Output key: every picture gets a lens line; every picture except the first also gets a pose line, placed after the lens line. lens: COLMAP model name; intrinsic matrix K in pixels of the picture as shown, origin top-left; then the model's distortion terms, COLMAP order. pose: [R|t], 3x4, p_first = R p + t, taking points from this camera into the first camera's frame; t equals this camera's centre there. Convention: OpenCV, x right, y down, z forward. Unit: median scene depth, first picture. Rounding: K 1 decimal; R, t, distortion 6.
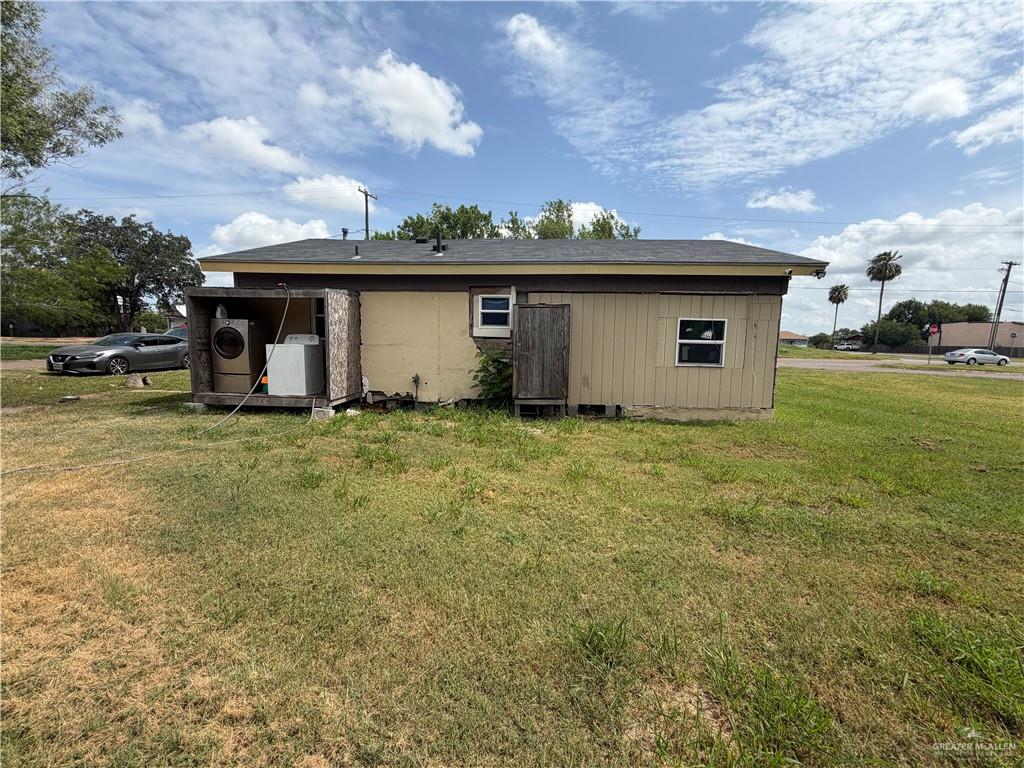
lens RADIAL K [[452.8, 0, 512.0], [0, 452.8, 384.0], [0, 0, 1]] dist [0.000875, 0.000129]
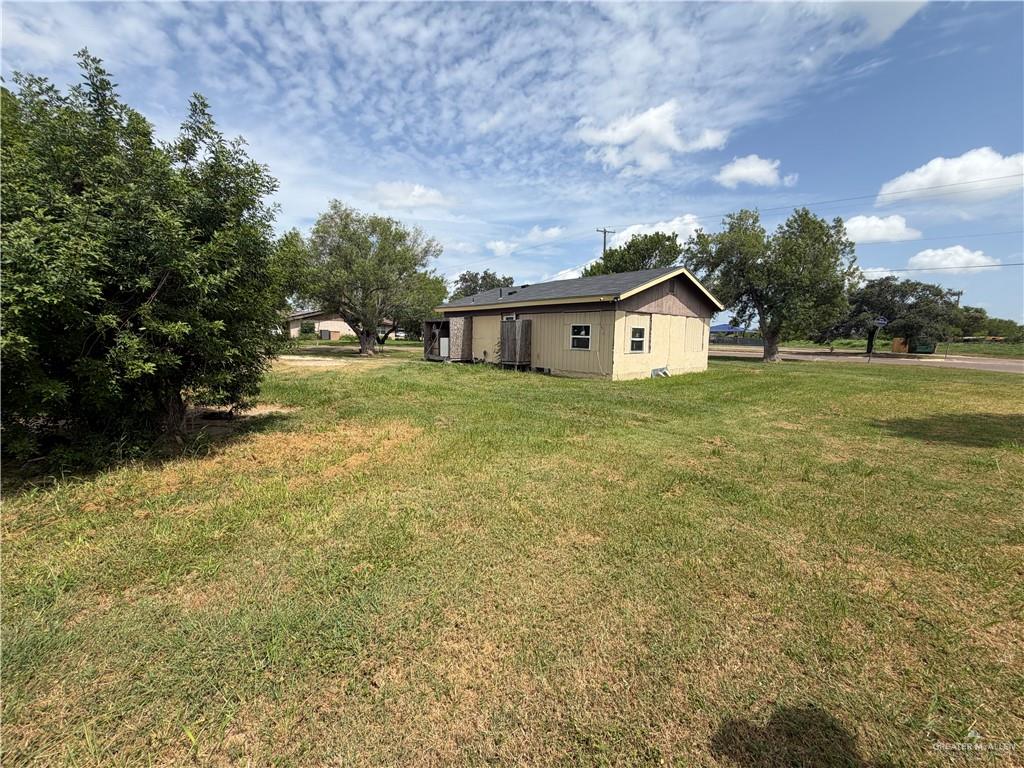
lens RADIAL K [[452.8, 0, 512.0], [0, 452.8, 384.0], [0, 0, 1]] dist [0.000875, 0.000129]
pose [[0.665322, 0.074313, -0.742849, 1.663940], [-0.060491, 0.997128, 0.045573, 0.036260], [0.744102, 0.014615, 0.667906, -0.490444]]
